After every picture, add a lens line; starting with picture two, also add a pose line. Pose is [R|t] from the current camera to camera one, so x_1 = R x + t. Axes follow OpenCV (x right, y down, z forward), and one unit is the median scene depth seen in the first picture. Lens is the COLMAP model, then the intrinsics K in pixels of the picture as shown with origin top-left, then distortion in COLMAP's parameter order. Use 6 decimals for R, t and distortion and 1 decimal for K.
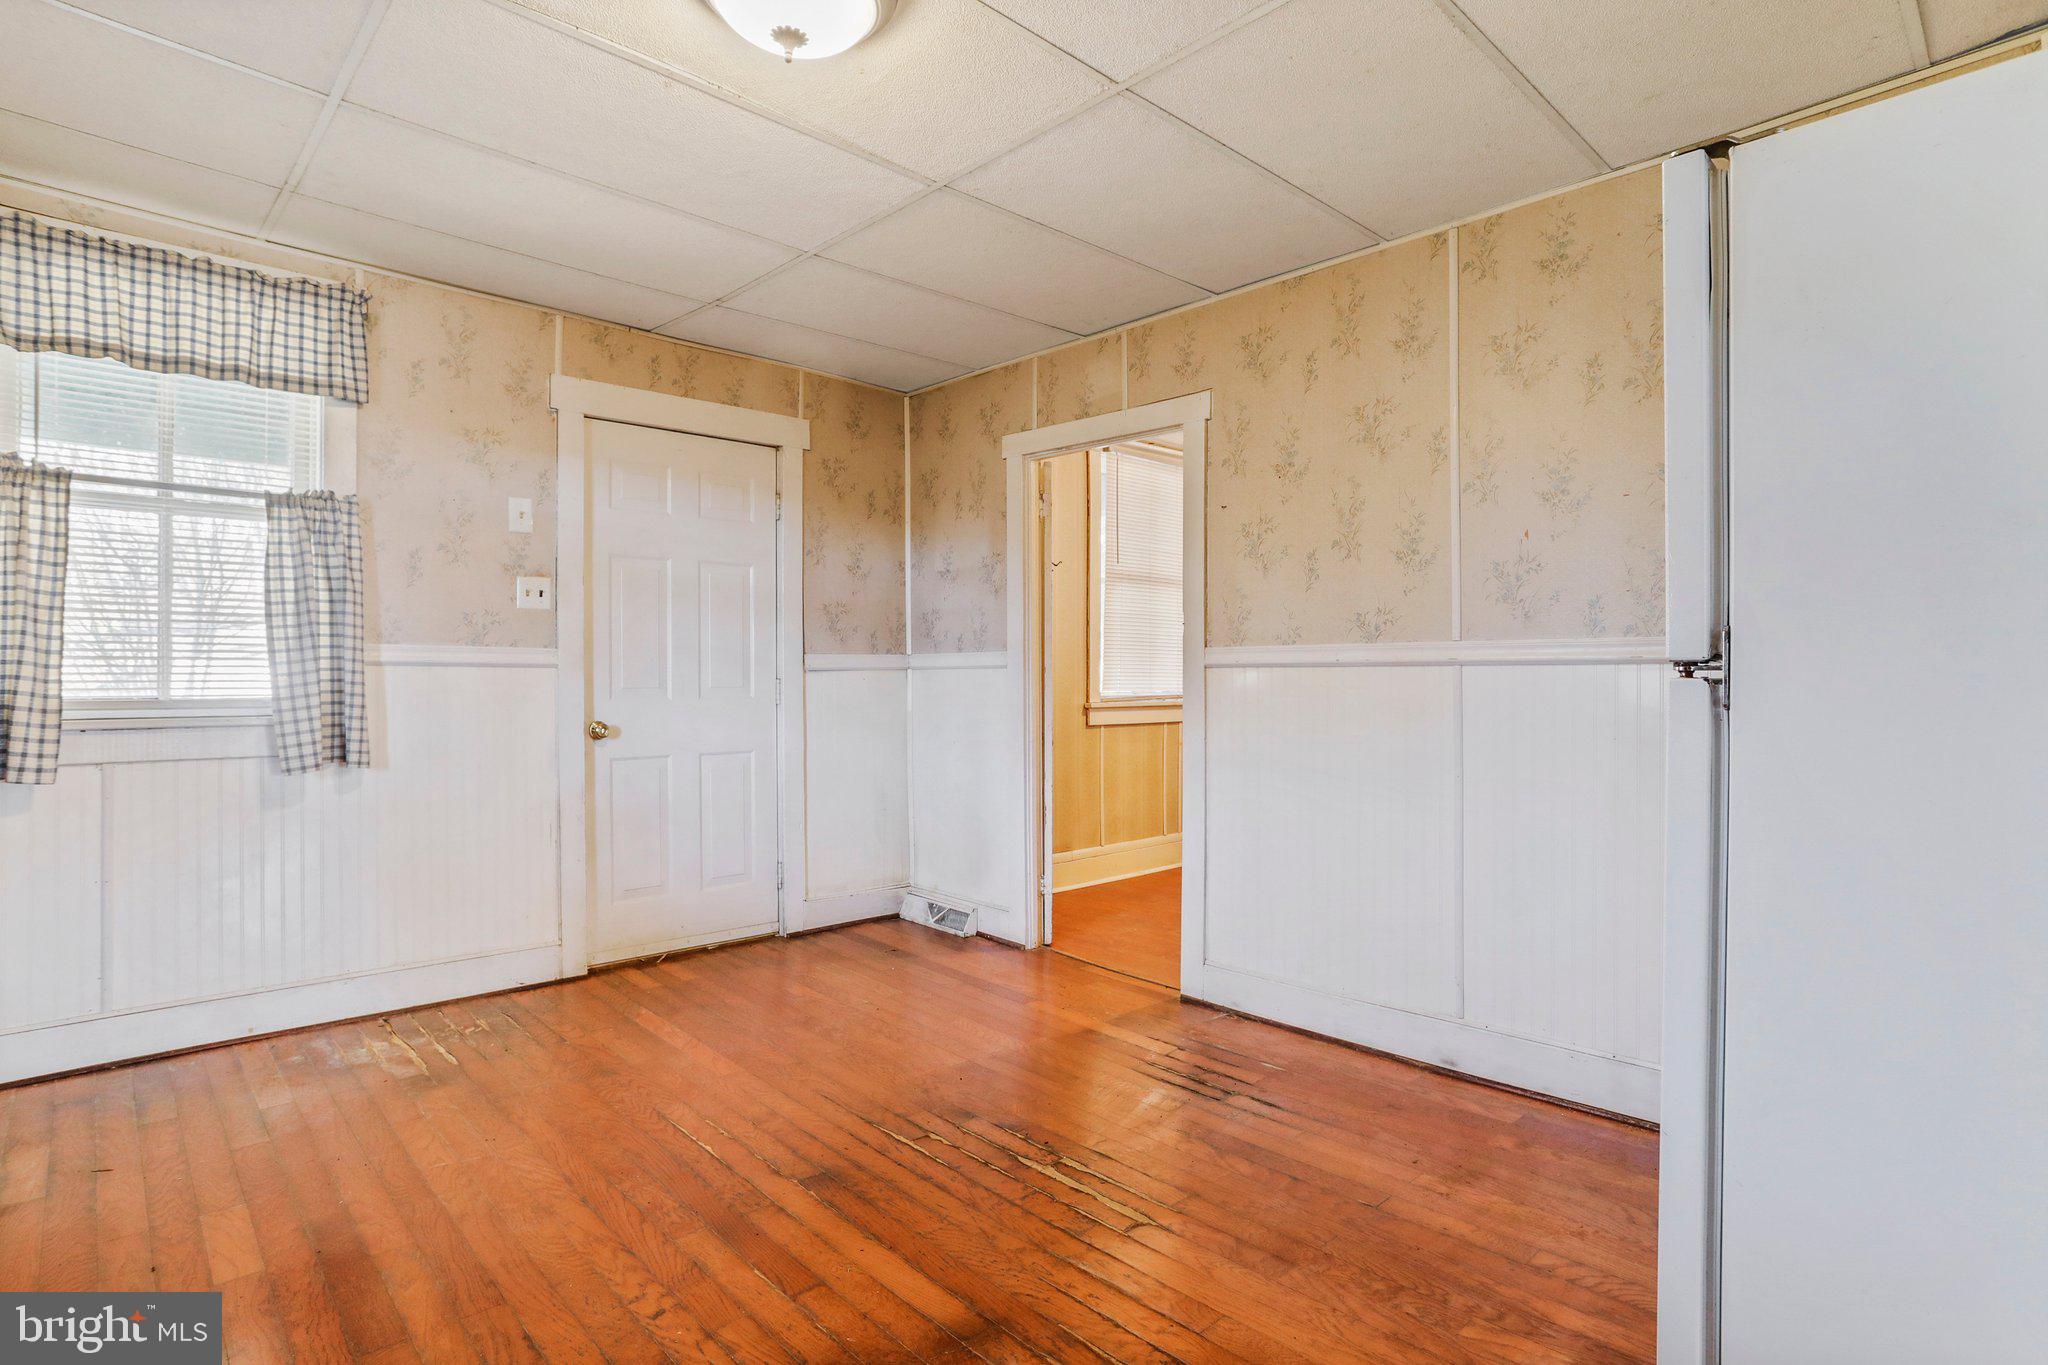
lens RADIAL K [[1038.9, 0, 1037.8], [0, 1038.9, 683.0], [0, 0, 1]] dist [-0.045031, 0.024830]
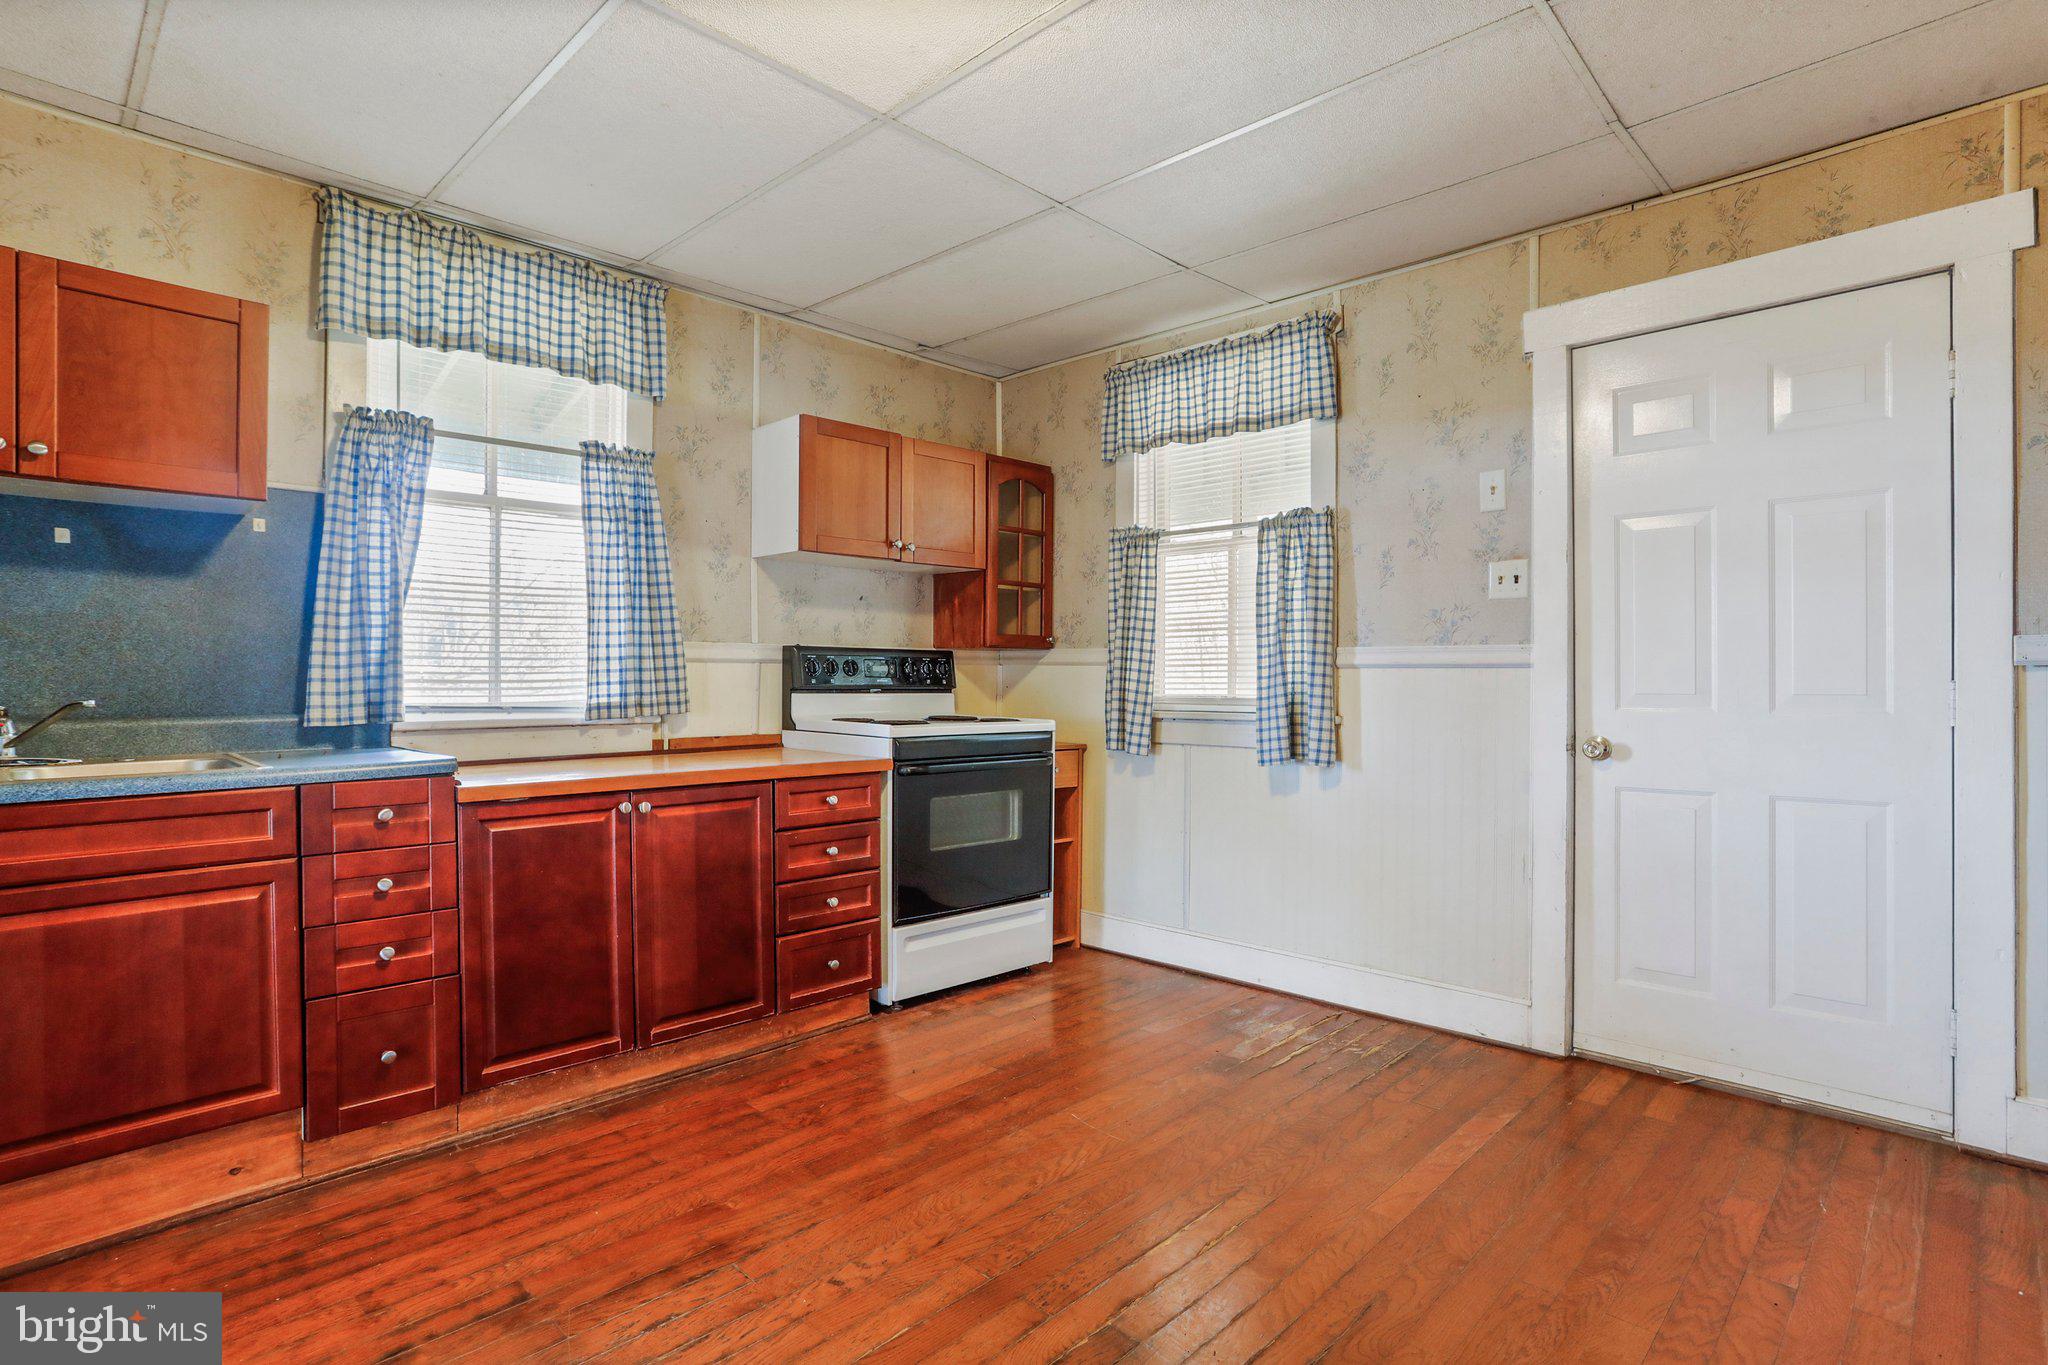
lens RADIAL K [[1038.9, 0, 1004.0], [0, 1038.9, 681.3], [0, 0, 1]] dist [-0.045031, 0.024830]
pose [[0.027970, 0.002026, -0.999607, 0.376783], [-0.001932, 0.999996, 0.001972, -0.005198], [0.999607, 0.001876, 0.027974, 0.618629]]
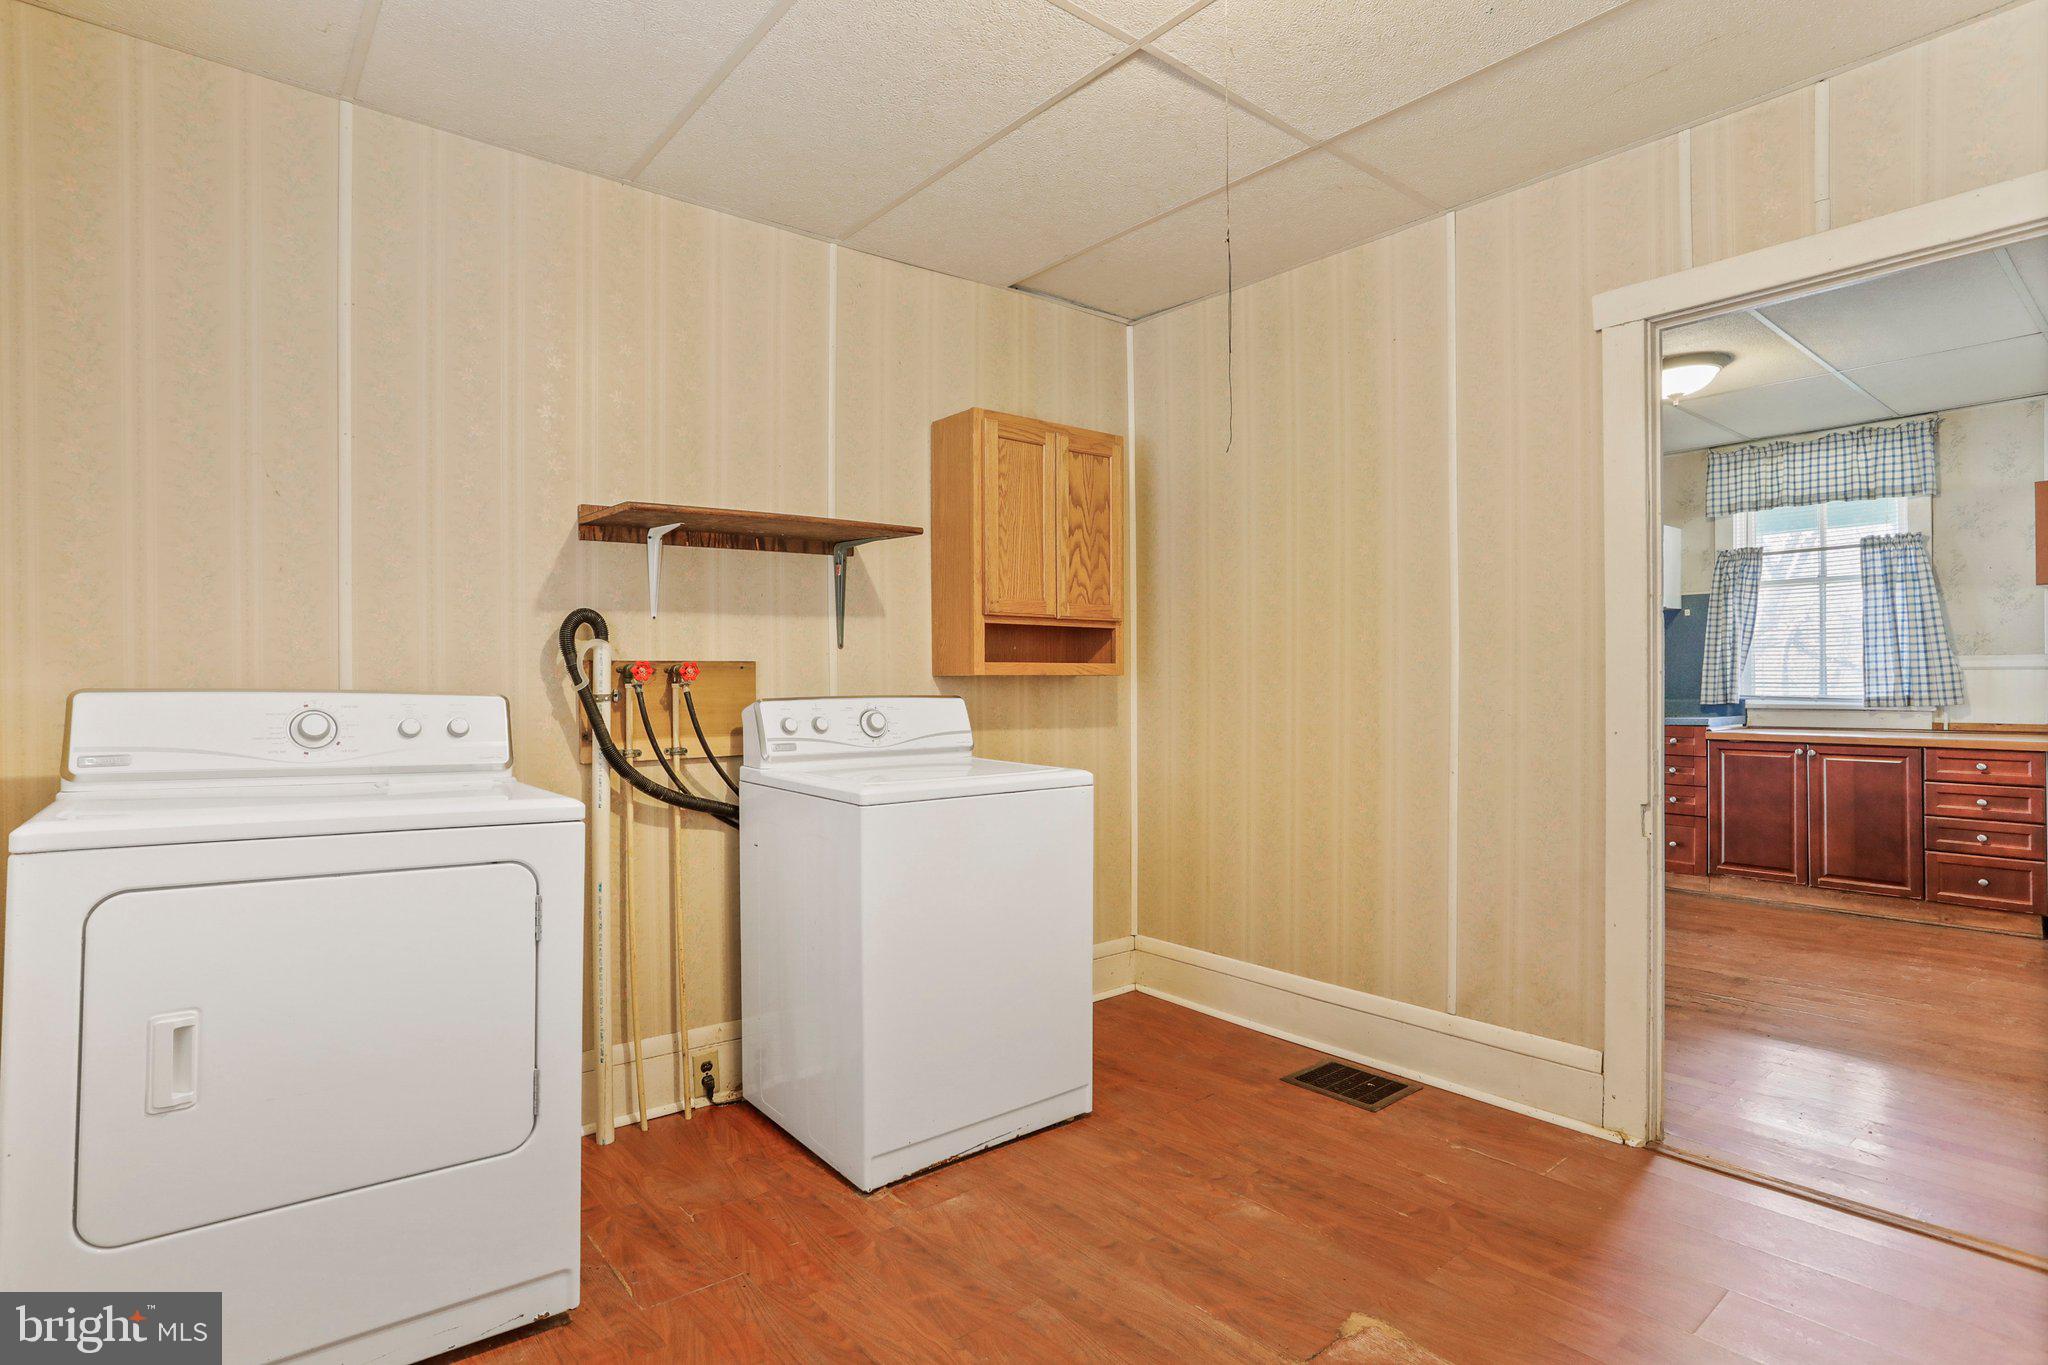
lens RADIAL K [[1038.9, 0, 1005.9], [0, 1038.9, 679.9], [0, 0, 1]] dist [-0.045031, 0.024830]
pose [[-0.996282, 0.002327, 0.086116, 0.581622], [0.002277, 0.999997, -0.000680, -0.009886], [-0.086117, -0.000481, -0.996285, 1.923644]]
